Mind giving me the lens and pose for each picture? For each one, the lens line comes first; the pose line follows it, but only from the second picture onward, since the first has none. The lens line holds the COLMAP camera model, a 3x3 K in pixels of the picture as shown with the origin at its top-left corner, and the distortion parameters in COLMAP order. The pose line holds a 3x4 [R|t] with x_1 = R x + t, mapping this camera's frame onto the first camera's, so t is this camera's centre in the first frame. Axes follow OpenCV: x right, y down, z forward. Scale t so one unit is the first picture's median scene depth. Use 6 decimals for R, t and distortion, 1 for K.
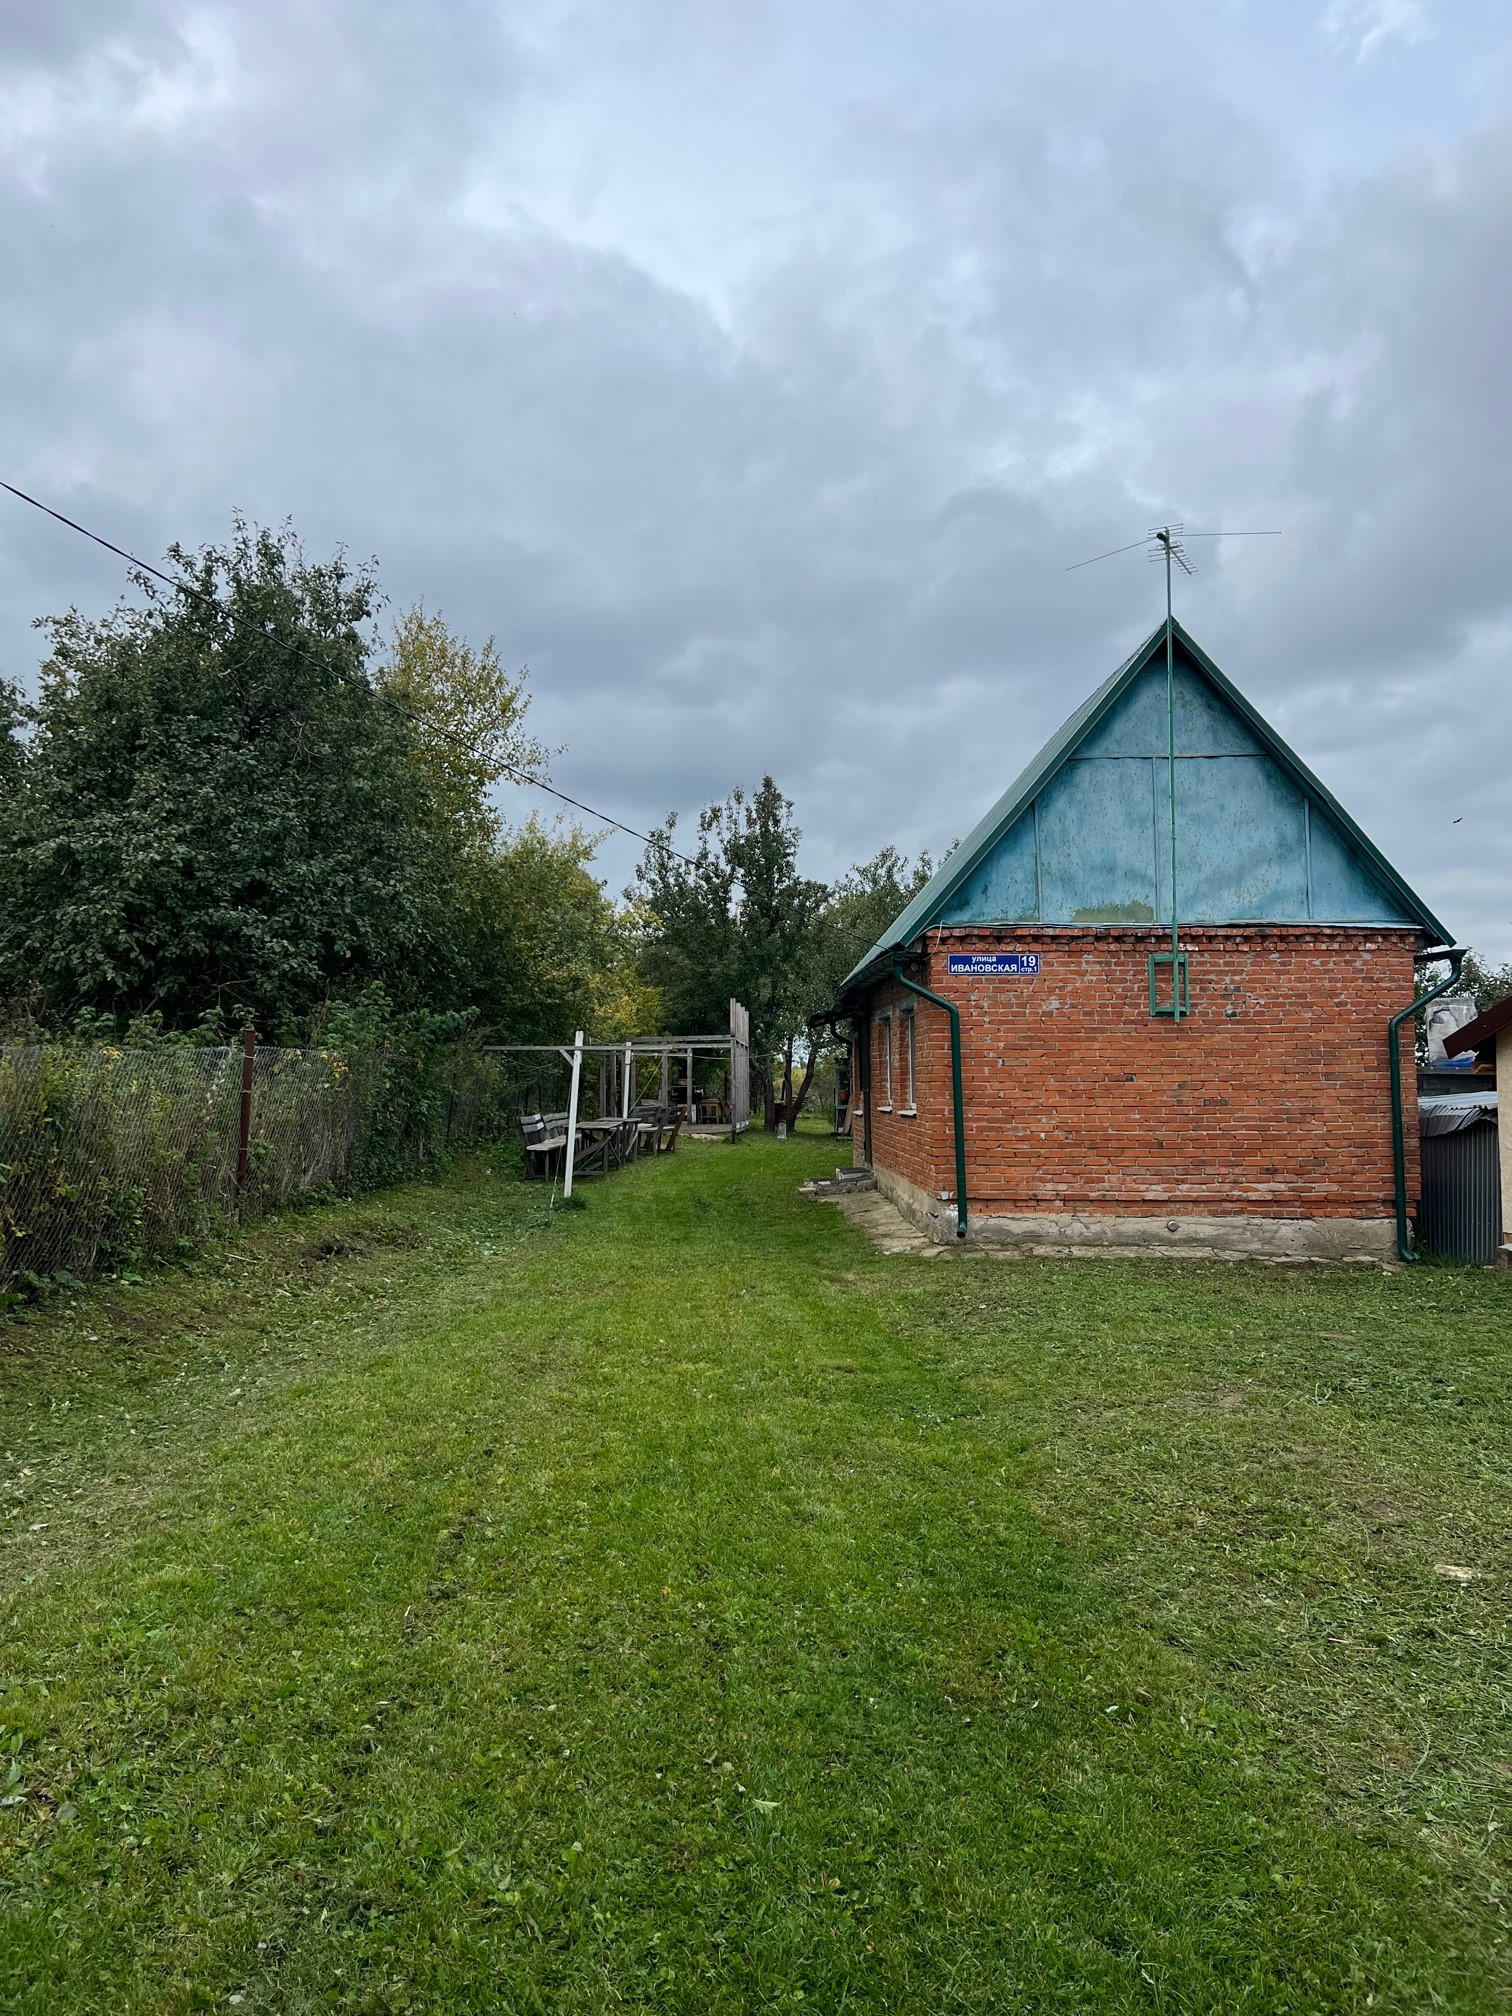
lens RADIAL K [[1513.2, 0, 756.6], [0, 1513.2, 1006.6], [0, 0, 1]] dist [0.044987, -0.057423]
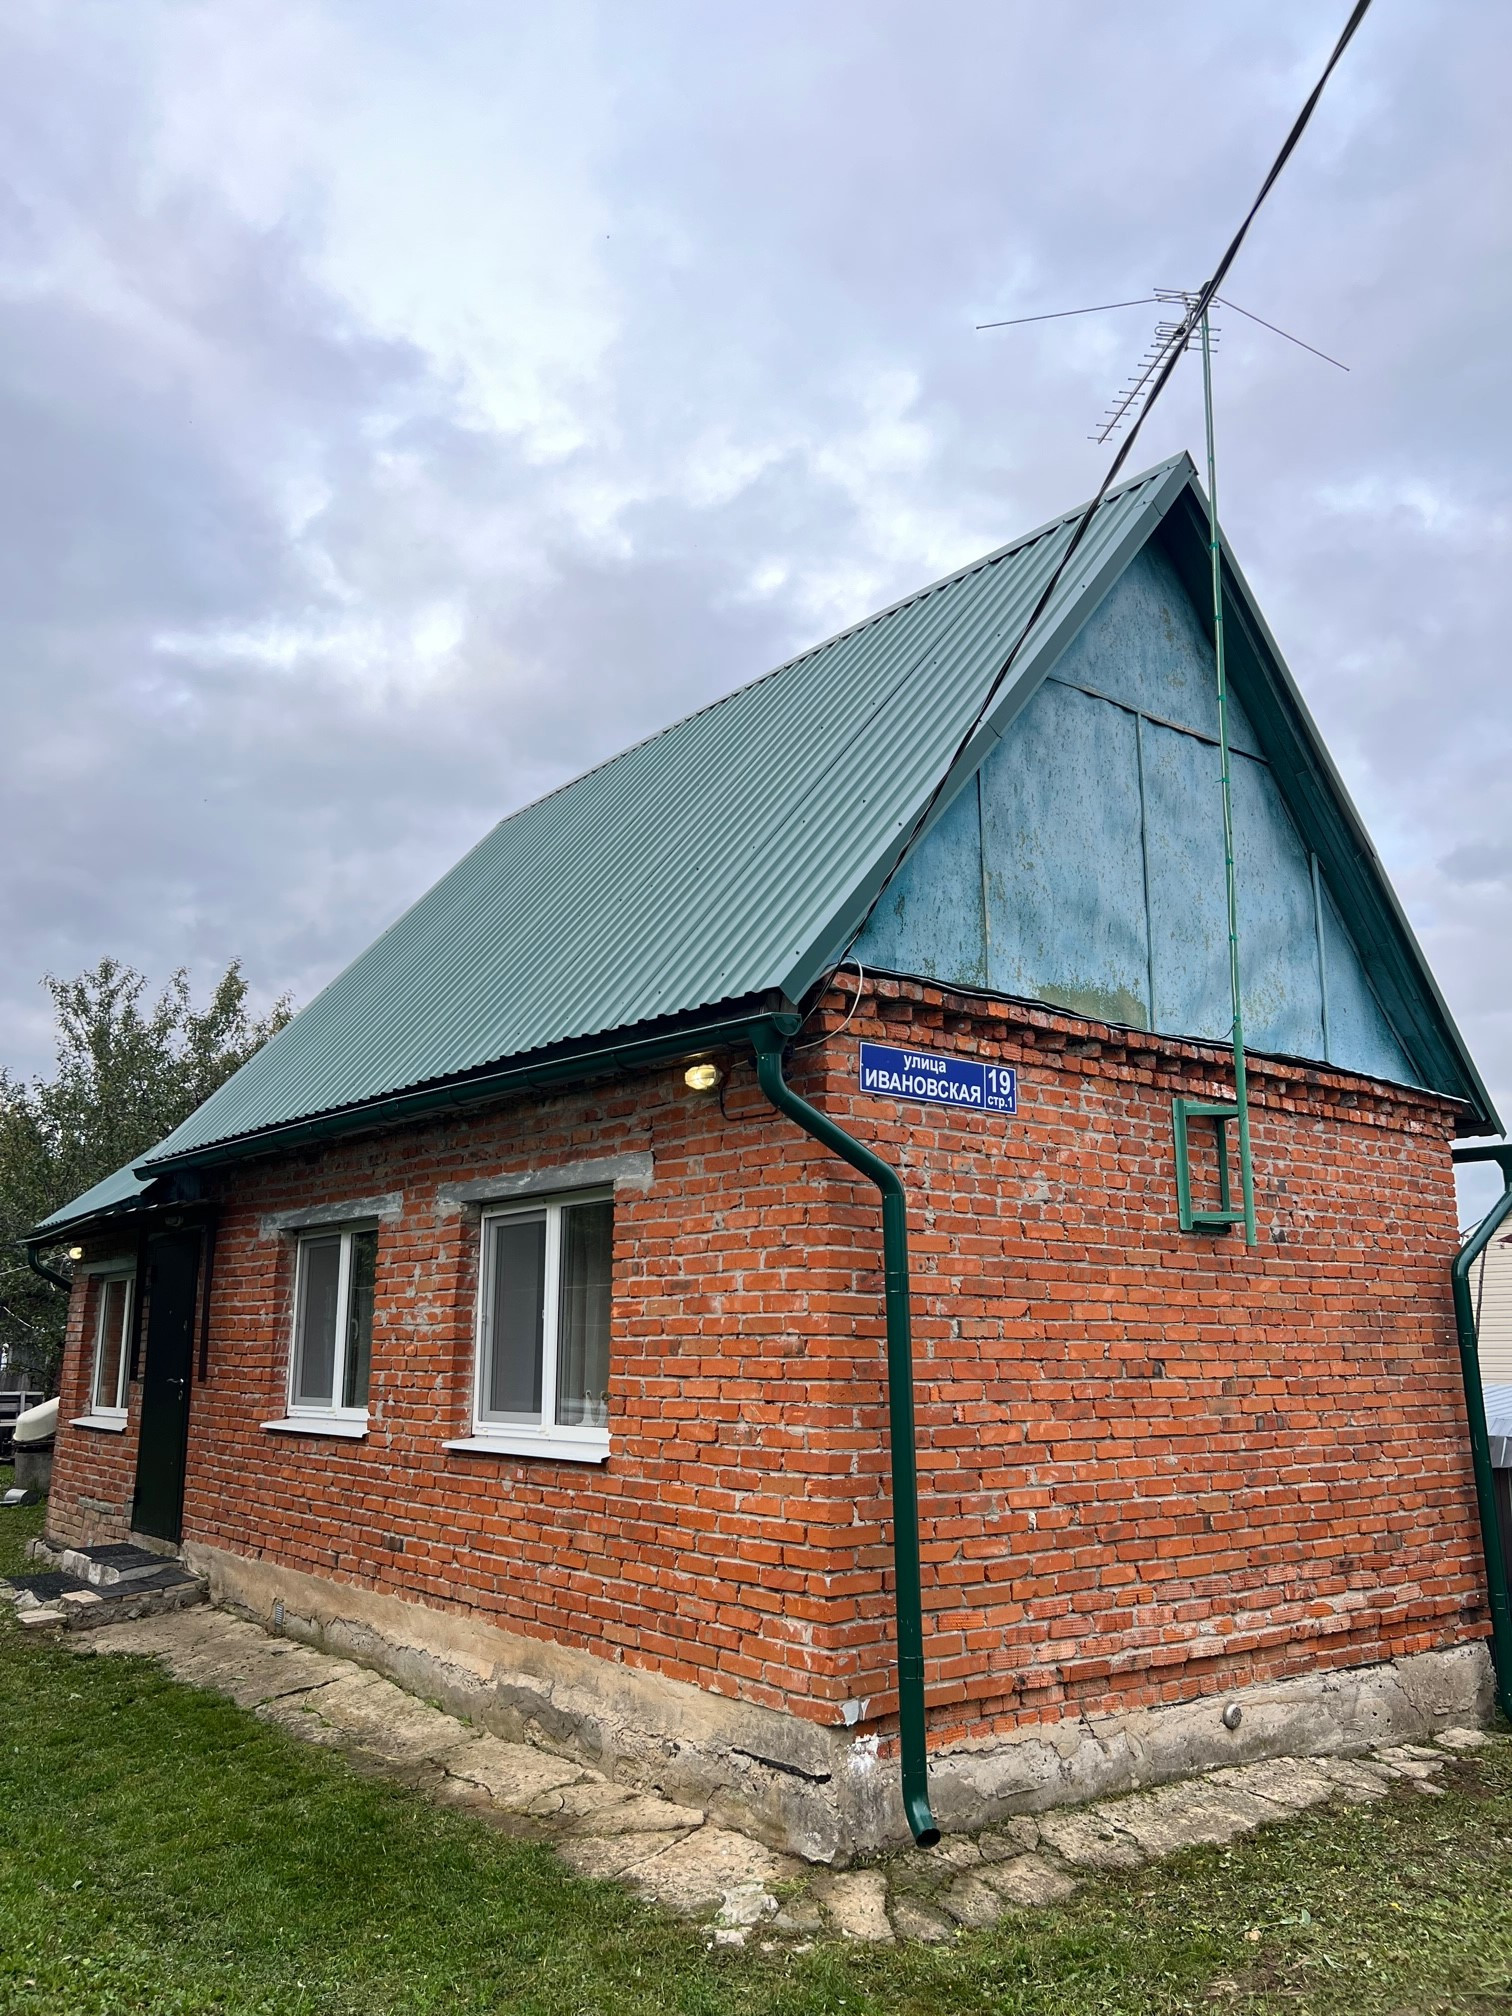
lens RADIAL K [[1513.2, 0, 752.3], [0, 1513.2, 1005.6], [0, 0, 1]] dist [0.044987, -0.057423]
pose [[0.801404, 0.139571, 0.581611, -0.122339], [-0.035244, 0.981723, -0.187025, 0.029969], [-0.597084, 0.129384, 0.791676, 0.704375]]
